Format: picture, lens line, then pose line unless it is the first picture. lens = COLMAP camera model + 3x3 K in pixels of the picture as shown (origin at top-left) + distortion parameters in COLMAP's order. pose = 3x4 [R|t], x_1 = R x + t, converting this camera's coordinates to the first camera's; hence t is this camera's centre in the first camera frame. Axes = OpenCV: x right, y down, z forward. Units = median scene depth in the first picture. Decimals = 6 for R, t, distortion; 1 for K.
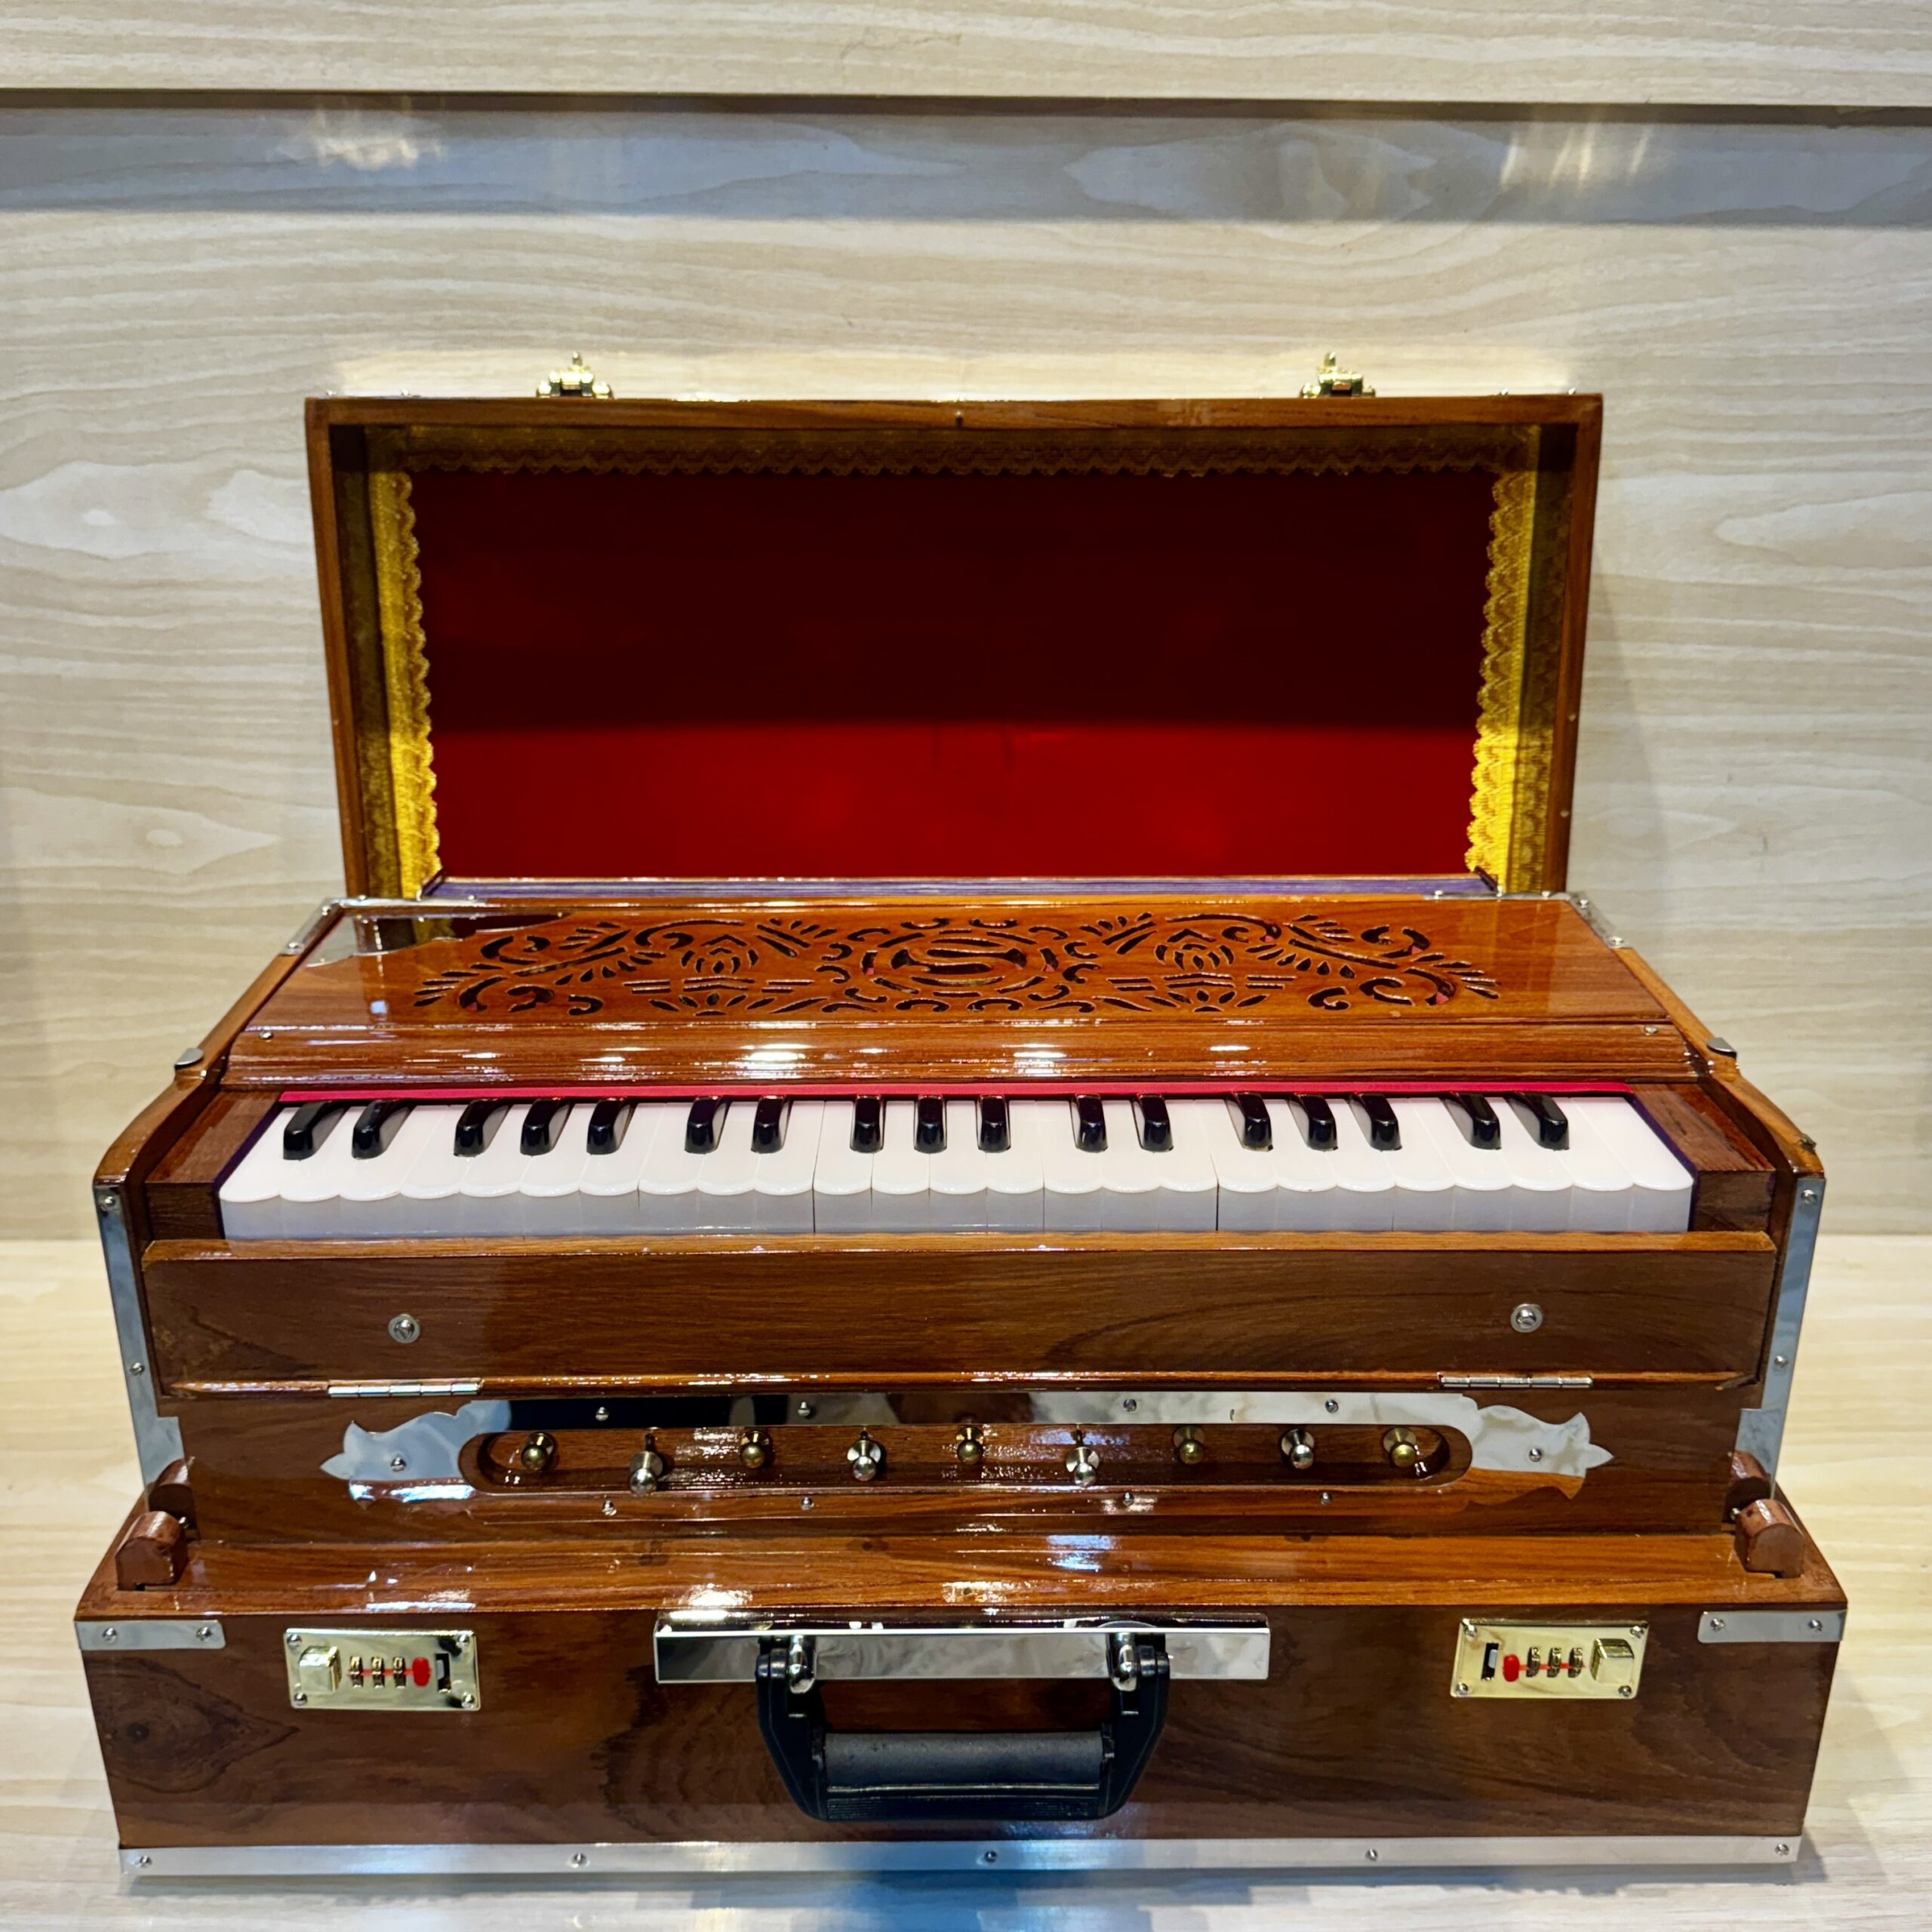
lens RADIAL K [[2034.0, 0, 954.5], [0, 2034.0, 977.2], [0, 0, 1]] dist [-0.037885, 0.000000]
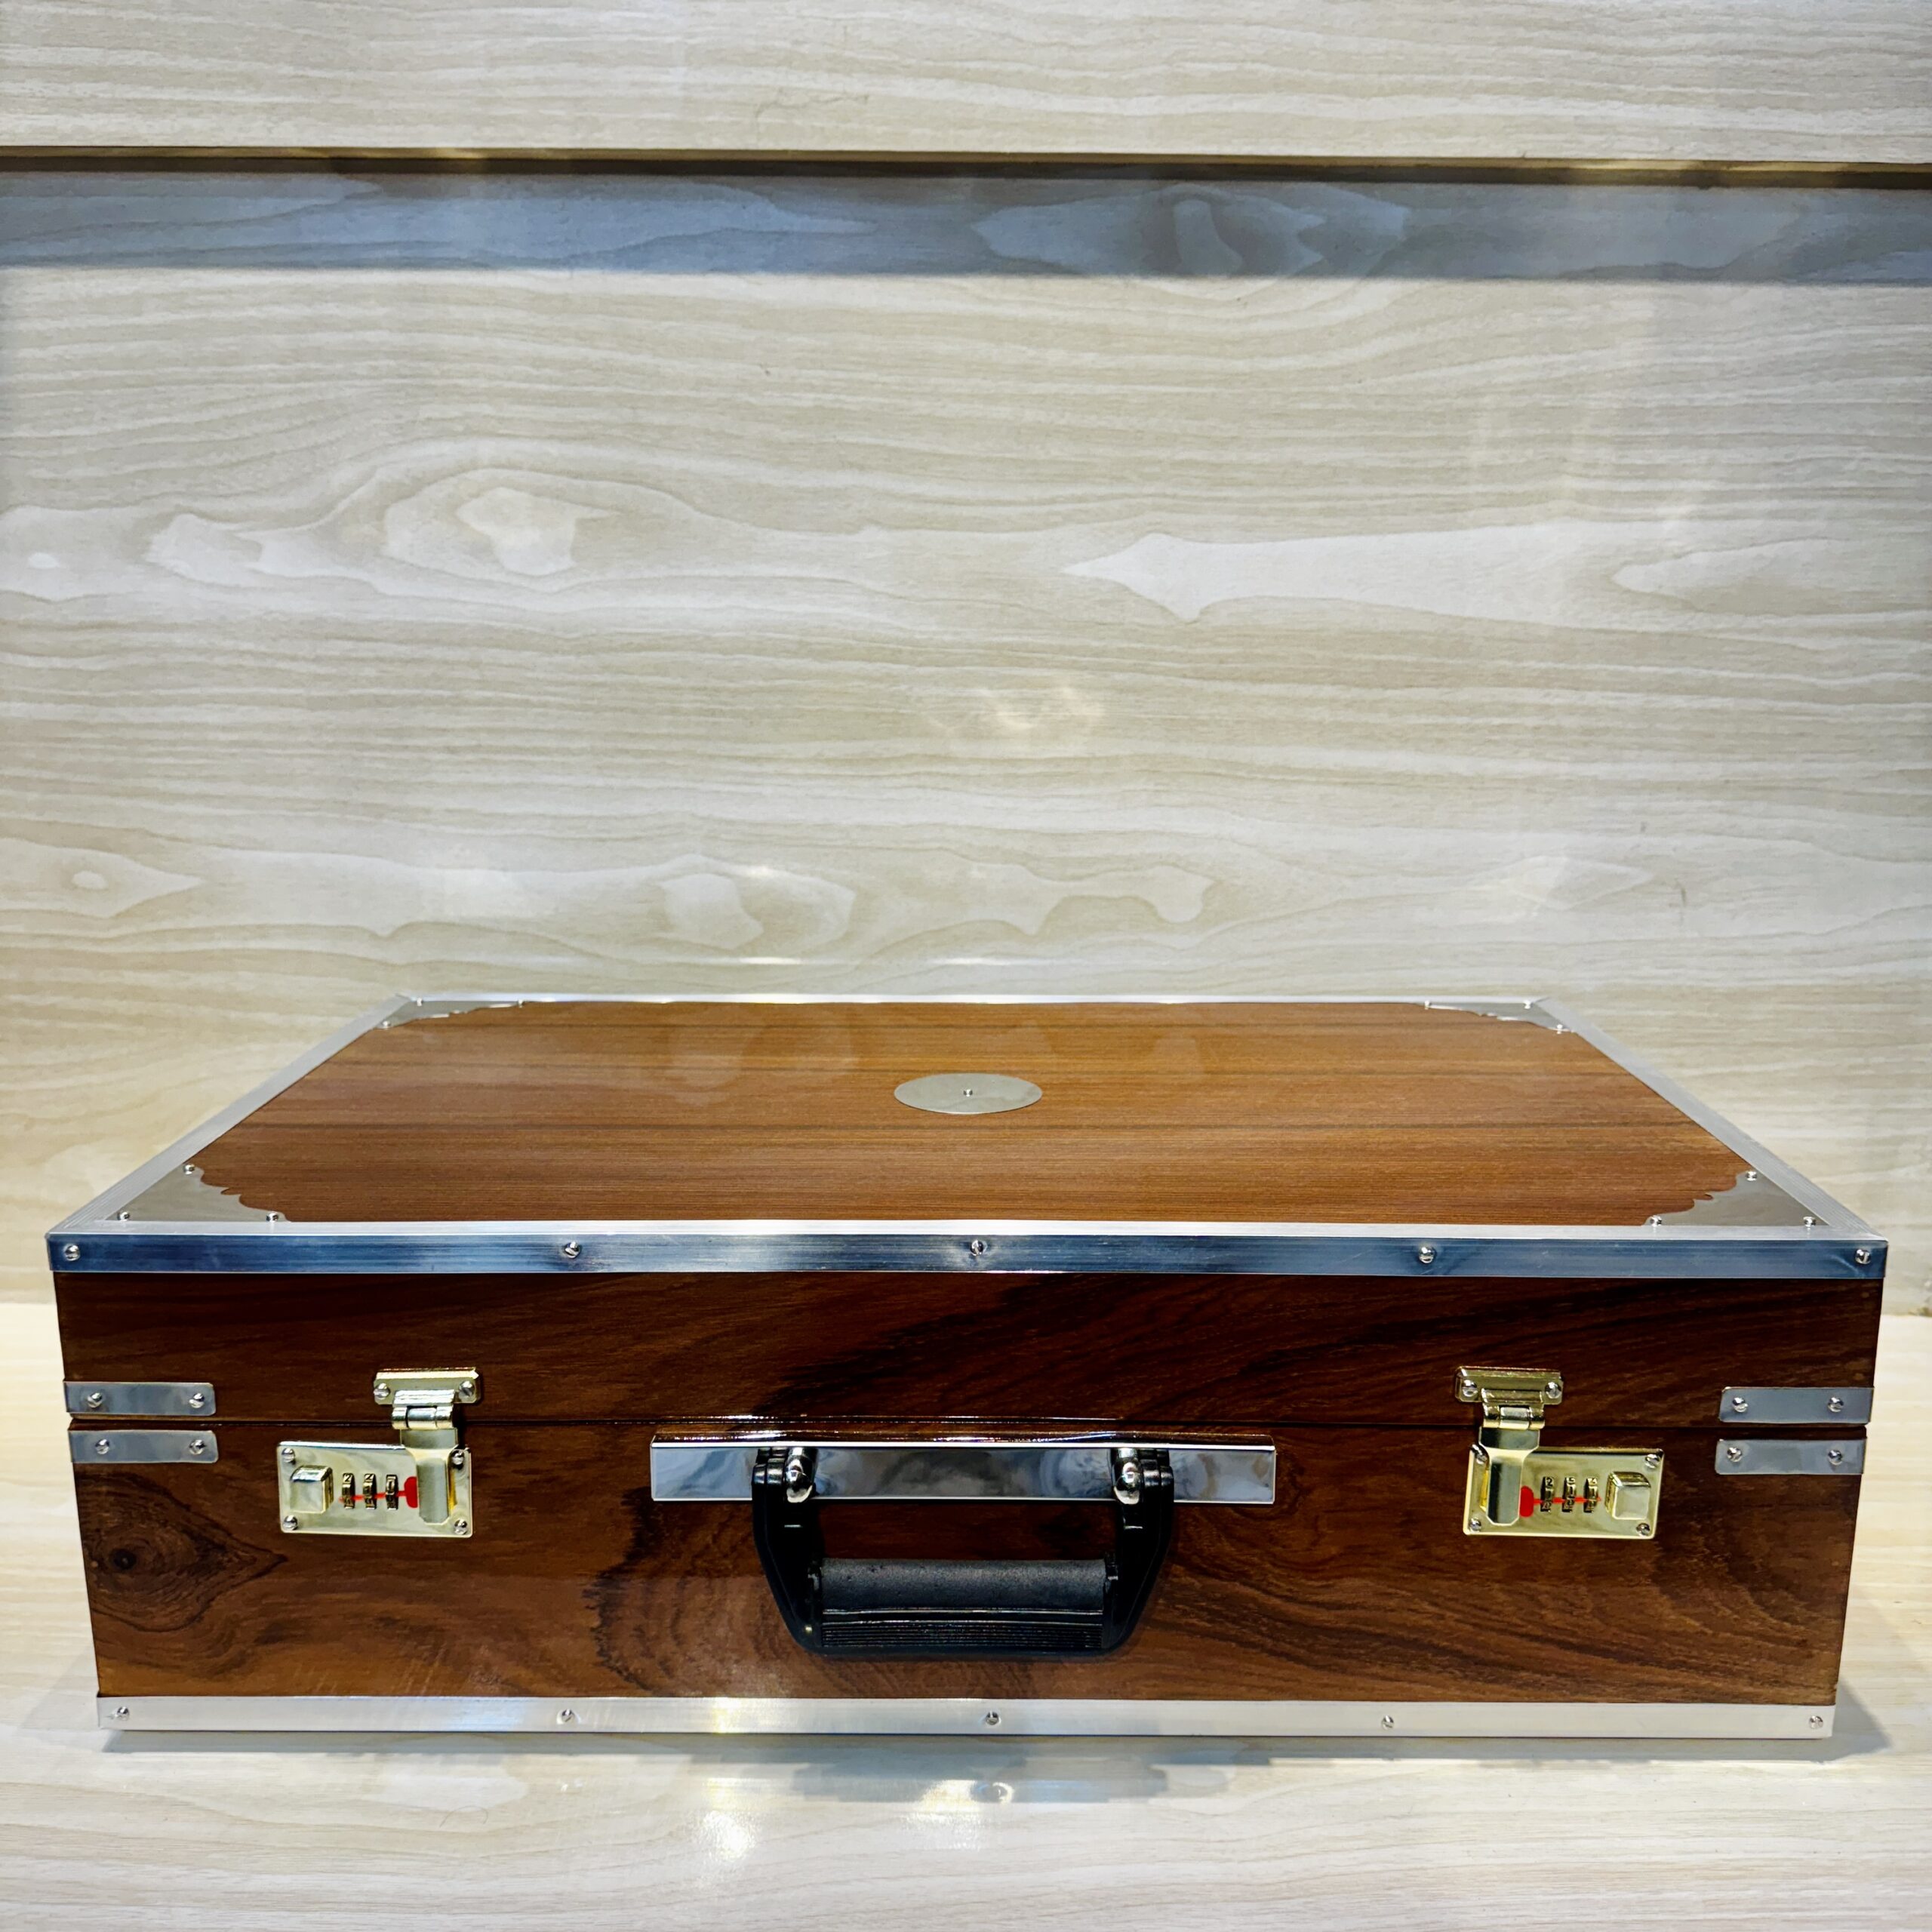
lens RADIAL K [[1815.1, 0, 967.0], [0, 1815.1, 979.0], [0, 0, 1]] dist [-0.036921, 0.000000]
pose [[0.999927, 0.004947, -0.011065, 0.063192], [-0.006724, 0.985959, -0.166853, 0.138695], [0.010085, 0.166915, 0.985920, 0.136938]]
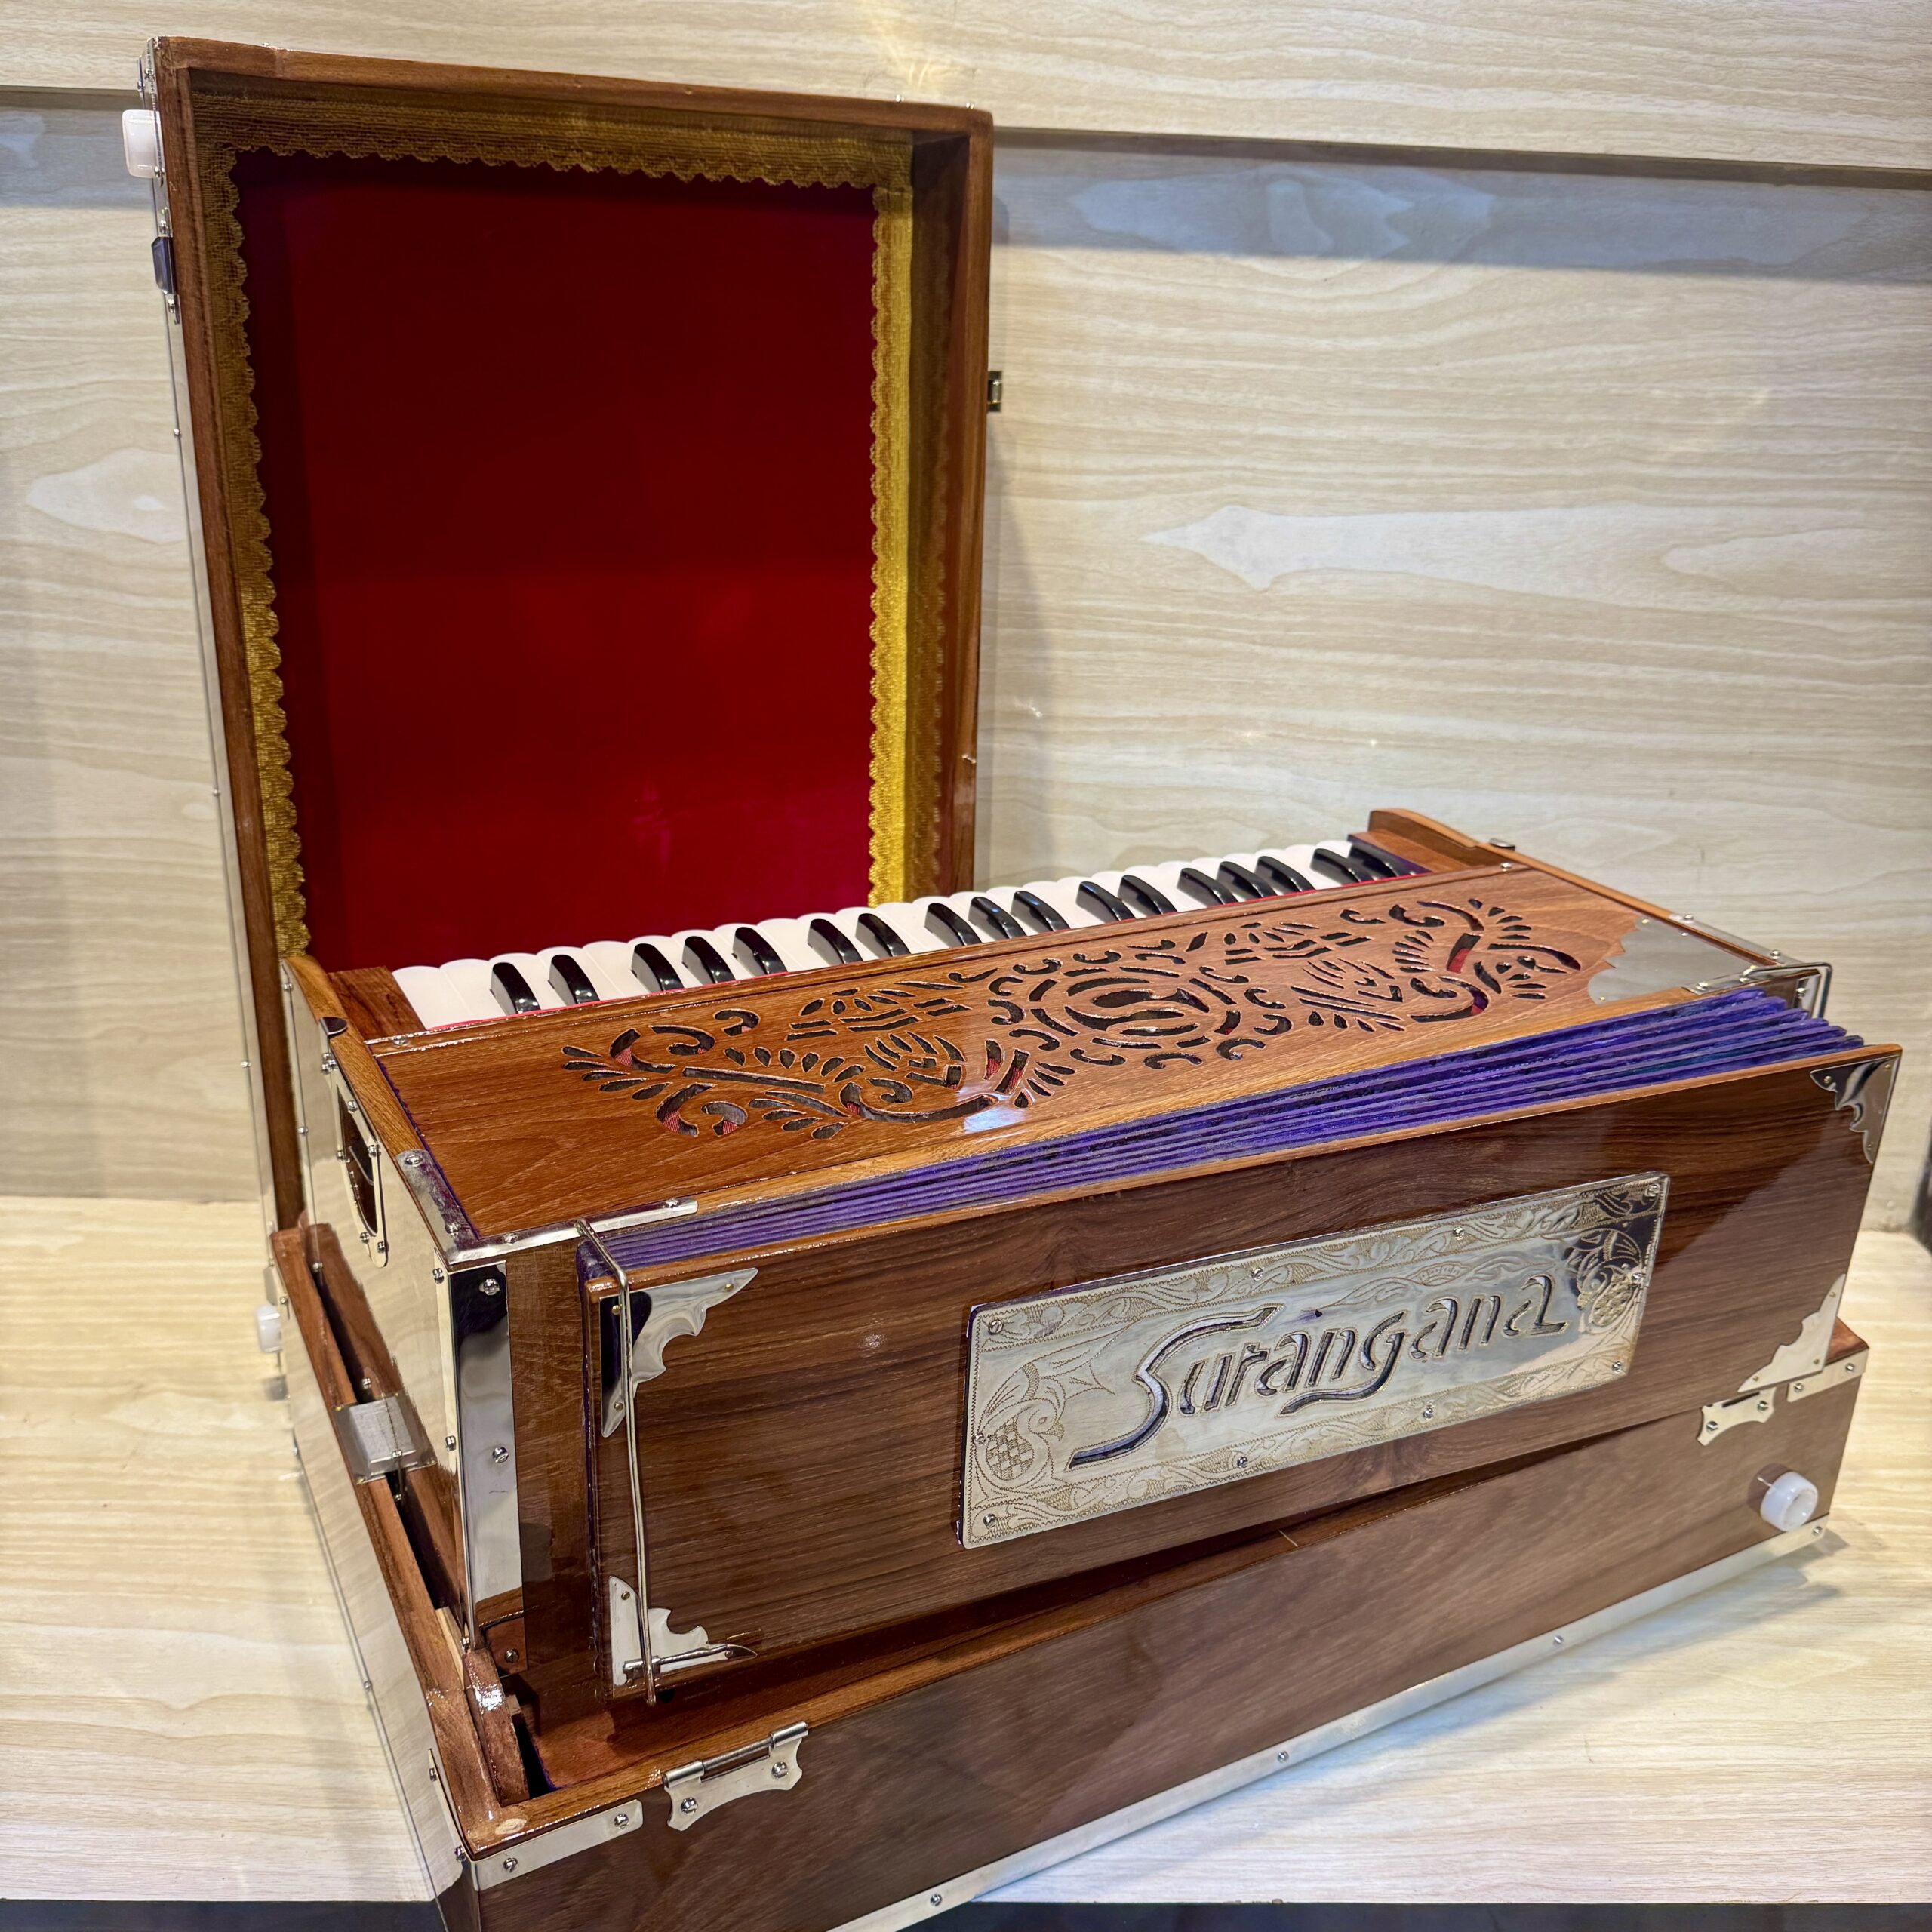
lens RADIAL K [[1815.1, 0, 960.6], [0, 1815.1, 983.5], [0, 0, 1]] dist [-0.036921, 0.000000]
pose [[0.999459, 0.023108, 0.023419, -0.015355], [-0.022308, 0.999177, -0.033874, 0.047704], [-0.024183, 0.033333, 0.999152, 0.058961]]
